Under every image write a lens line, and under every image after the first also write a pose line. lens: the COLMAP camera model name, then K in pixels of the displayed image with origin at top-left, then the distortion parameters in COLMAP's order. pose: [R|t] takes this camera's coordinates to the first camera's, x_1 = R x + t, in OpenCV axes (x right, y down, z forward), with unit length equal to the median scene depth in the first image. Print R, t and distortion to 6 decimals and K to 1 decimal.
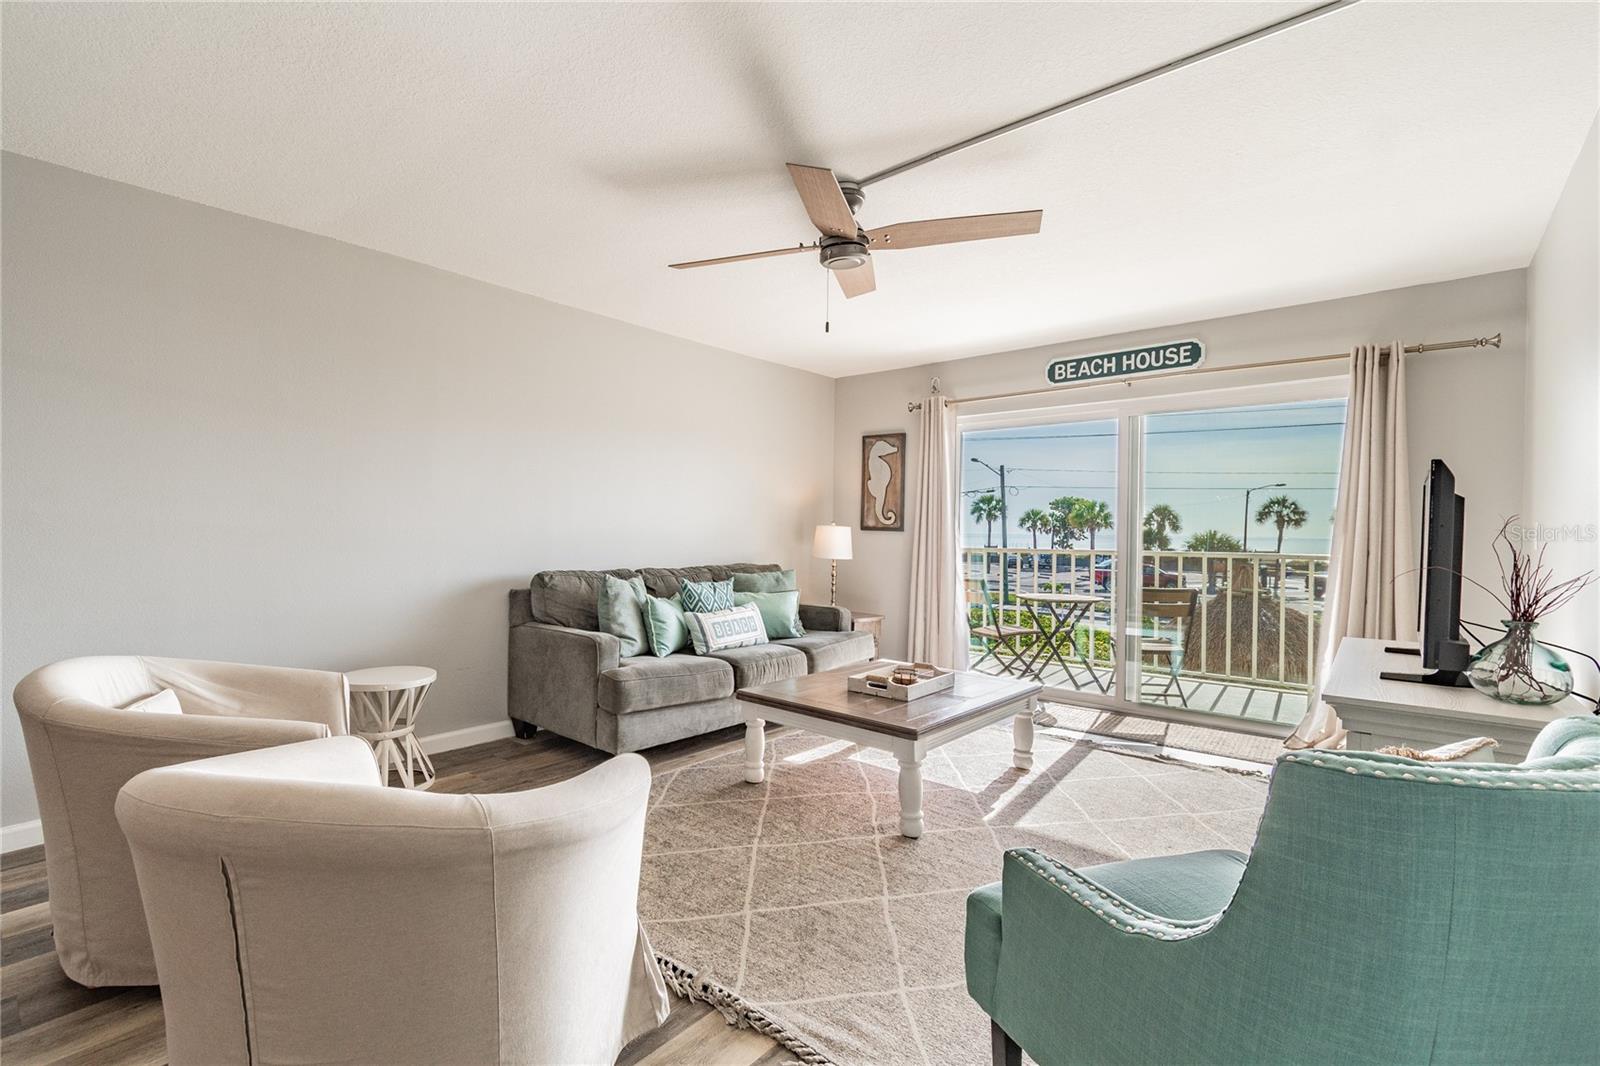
lens RADIAL K [[728.3, 0, 741.7], [0, 728.3, 527.7], [0, 0, 1]] dist [0.000674, 0.000138]
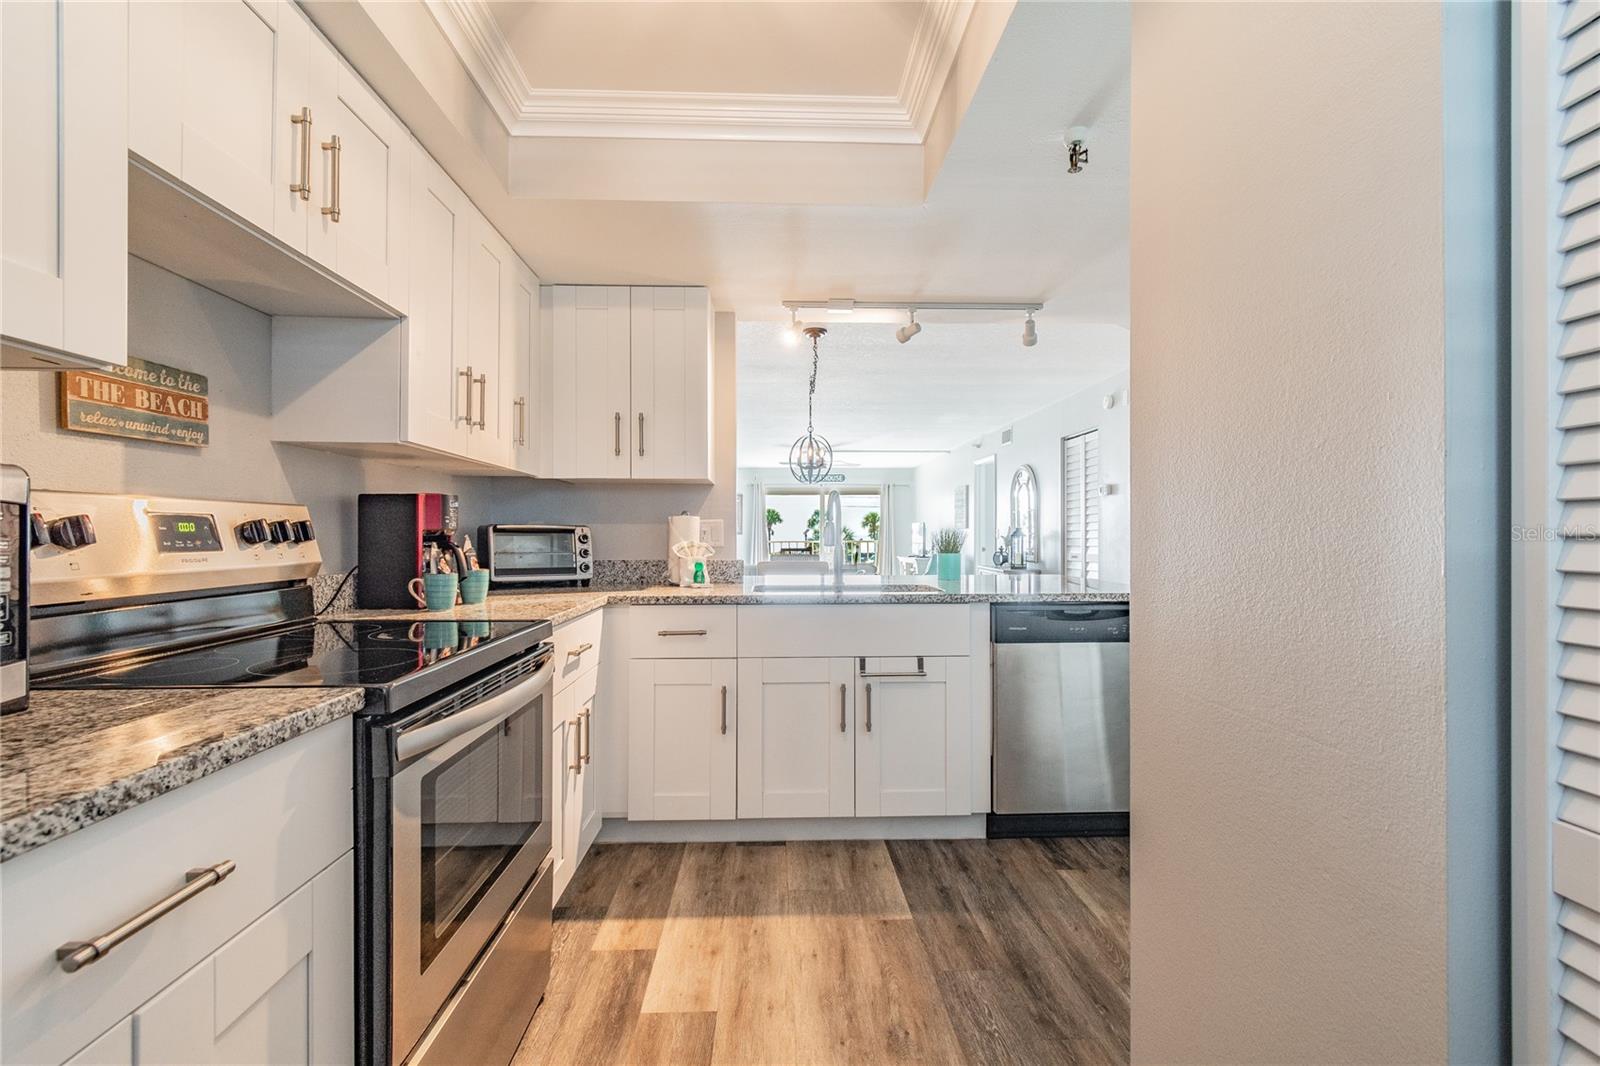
lens RADIAL K [[710.7, 0, 796.5], [0, 710.7, 534.3], [0, 0, 1]] dist [0.000696, -0.000385]
pose [[0.713567, -0.010717, 0.700505, -1.566064], [0.005655, 0.999939, 0.009538, -0.021069], [-0.700564, -0.002845, 0.713584, -0.989597]]
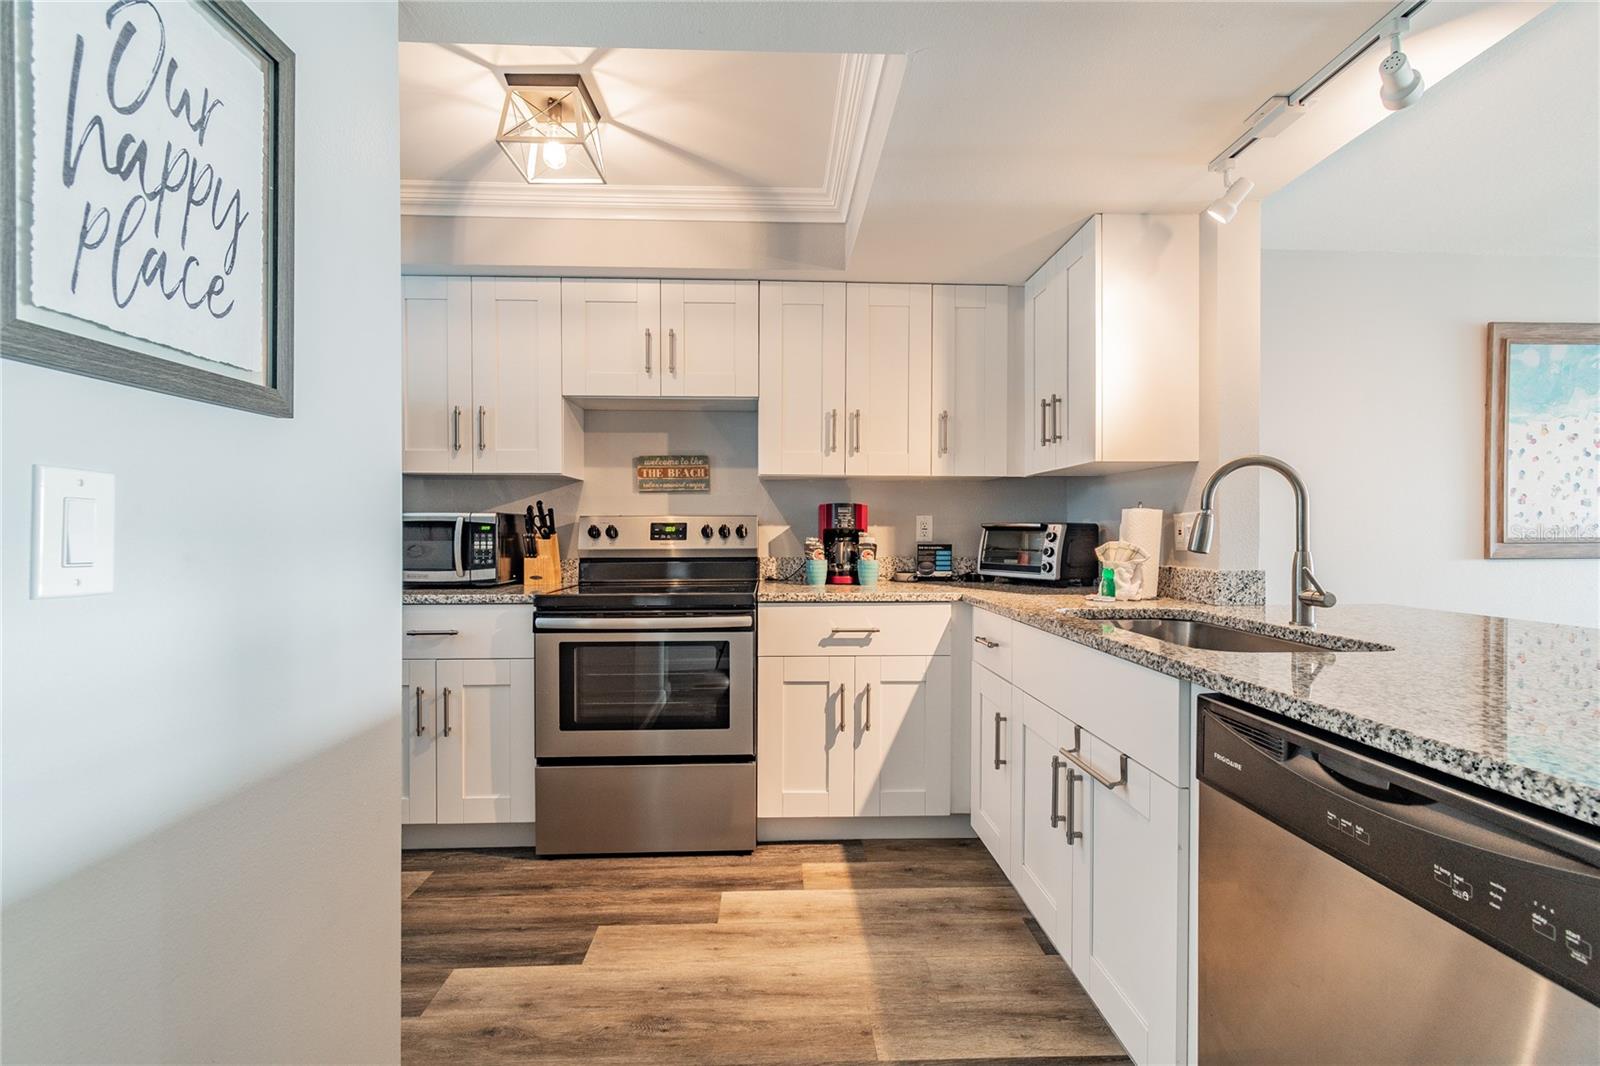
lens RADIAL K [[710.7, 0, 796.5], [0, 710.7, 534.3], [0, 0, 1]] dist [0.000696, -0.000385]
pose [[0.698329, -0.007960, -0.715732, -1.011841], [0.010685, 0.999943, -0.000695, -0.016303], [0.715697, -0.007162, 0.698374, -0.975970]]
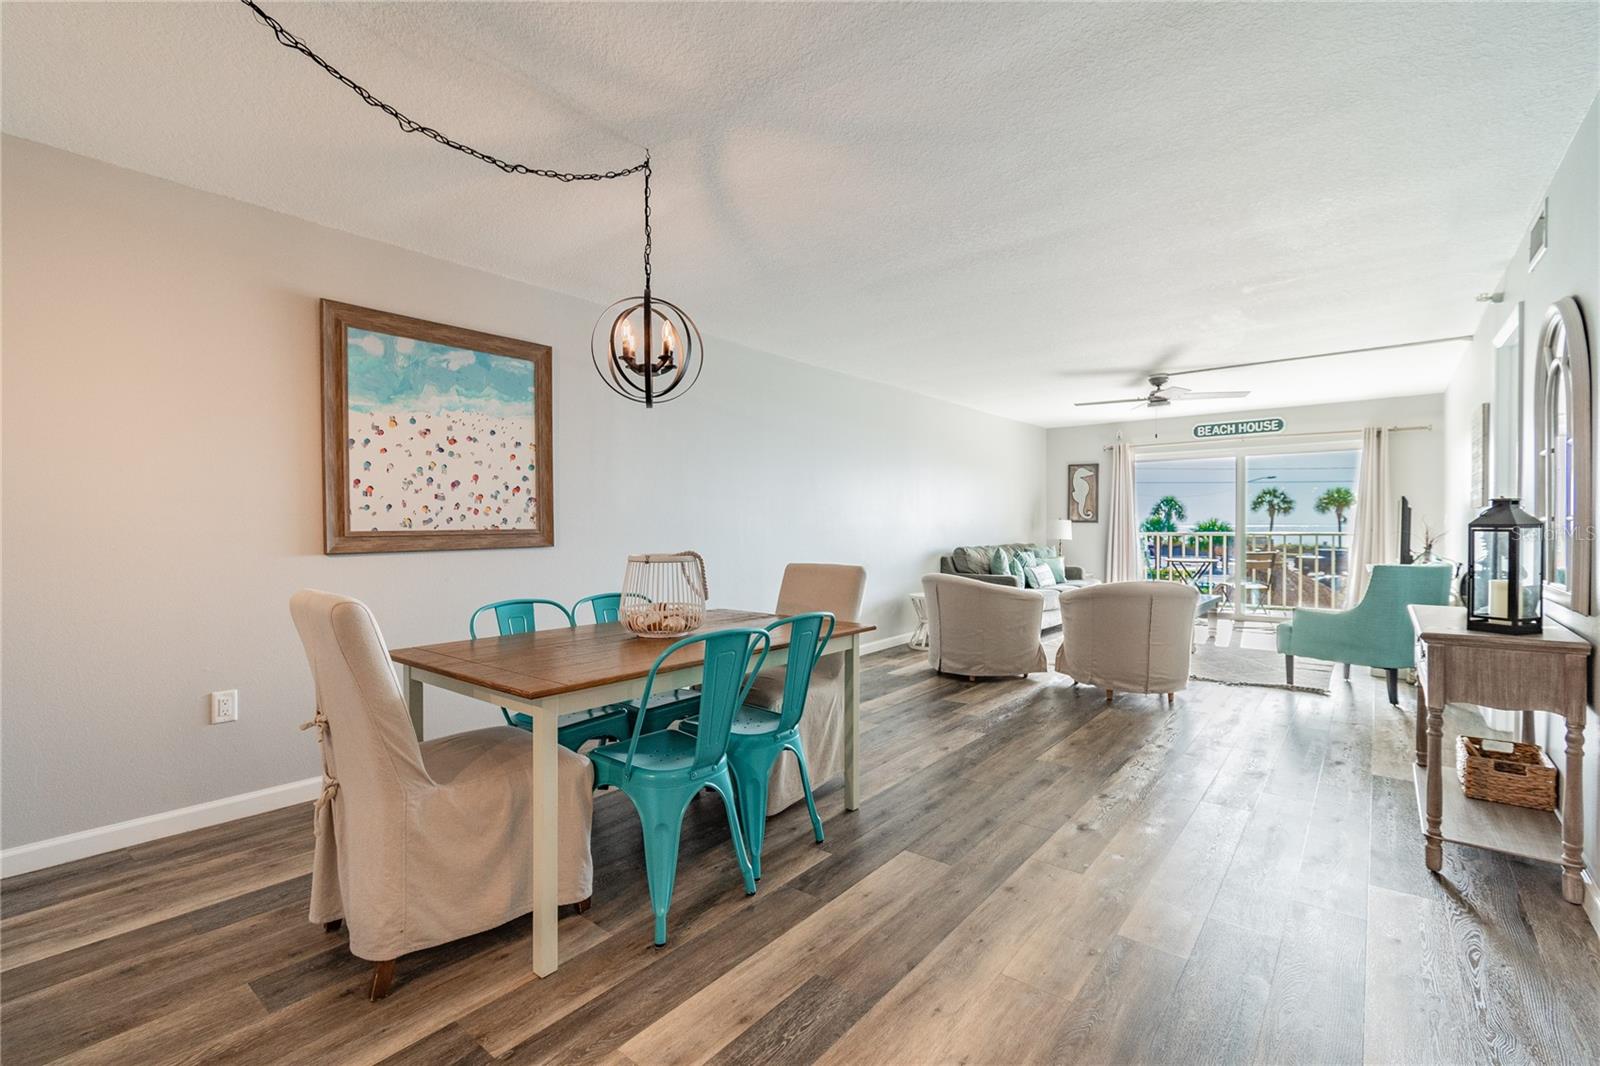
lens RADIAL K [[714.2, 0, 801.1], [0, 714.2, 532.5], [0, 0, 1]] dist [0.002146, 0.000033]
pose [[0.997961, -0.015306, 0.061961, -0.655033], [0.014378, 0.999778, 0.015399, -0.009334], [-0.062183, -0.014477, 0.997960, -0.686051]]
